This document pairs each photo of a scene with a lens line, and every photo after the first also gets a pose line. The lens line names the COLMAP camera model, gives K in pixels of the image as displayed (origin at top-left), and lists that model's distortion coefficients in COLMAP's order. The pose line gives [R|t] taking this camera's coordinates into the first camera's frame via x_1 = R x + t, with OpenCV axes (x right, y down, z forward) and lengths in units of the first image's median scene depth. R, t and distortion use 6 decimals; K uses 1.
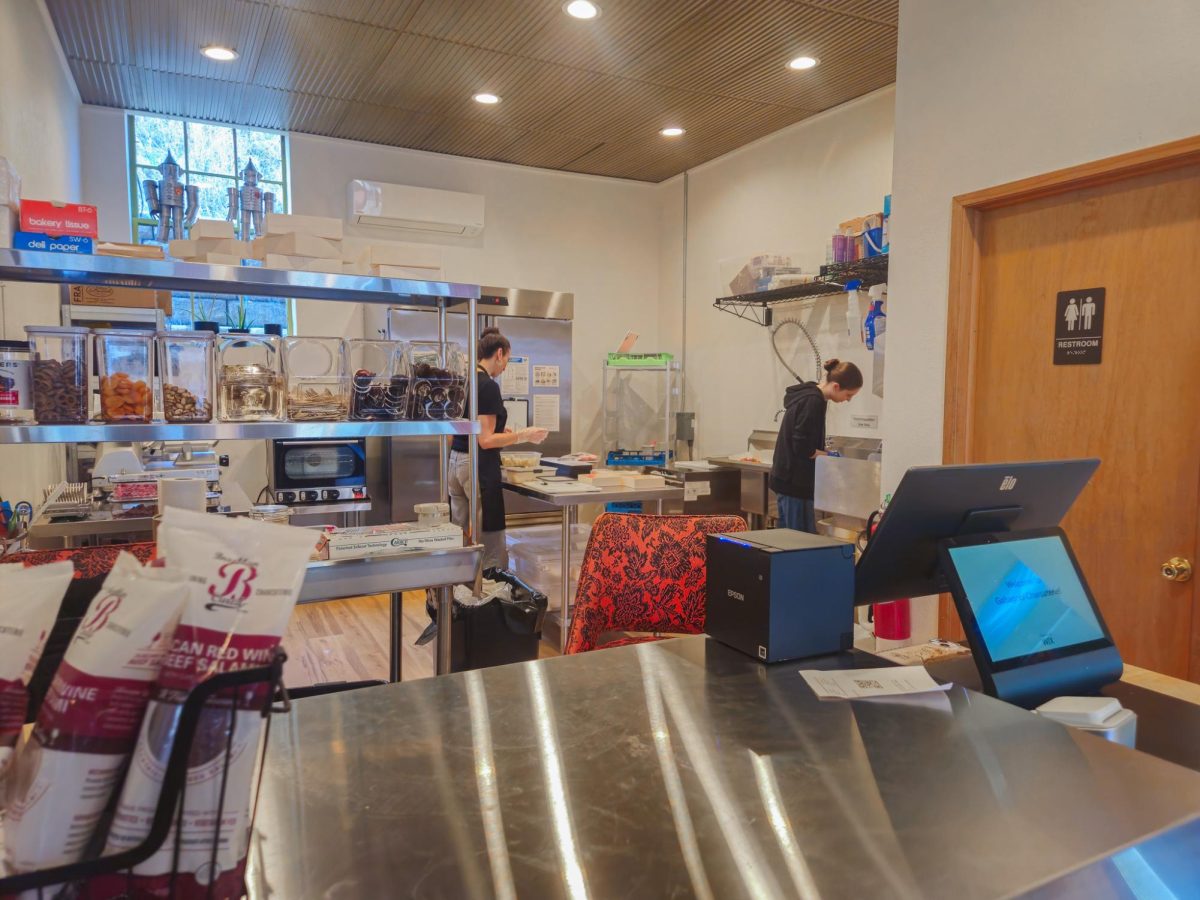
lens RADIAL K [[804.6, 0, 600.0], [0, 804.6, 450.0], [0, 0, 1]] dist [0.036292, -0.003168]
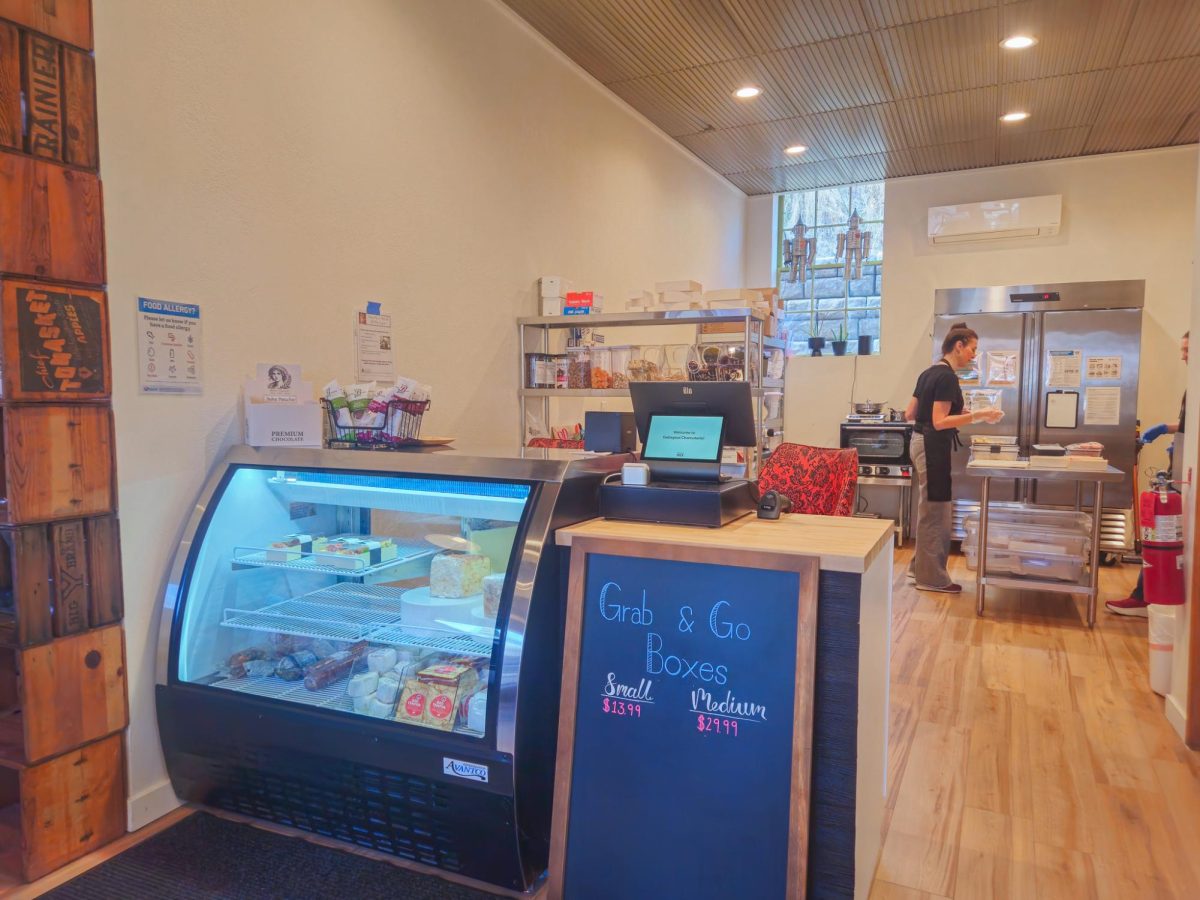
lens RADIAL K [[847.5, 0, 600.0], [0, 847.5, 450.0], [0, 0, 1]] dist [0.062274, -0.000916]
pose [[0.599220, 0.042109, -0.799476, 0.445214], [-0.060545, 0.998140, 0.007193, 0.040141], [0.798292, 0.044094, 0.600655, -0.124498]]
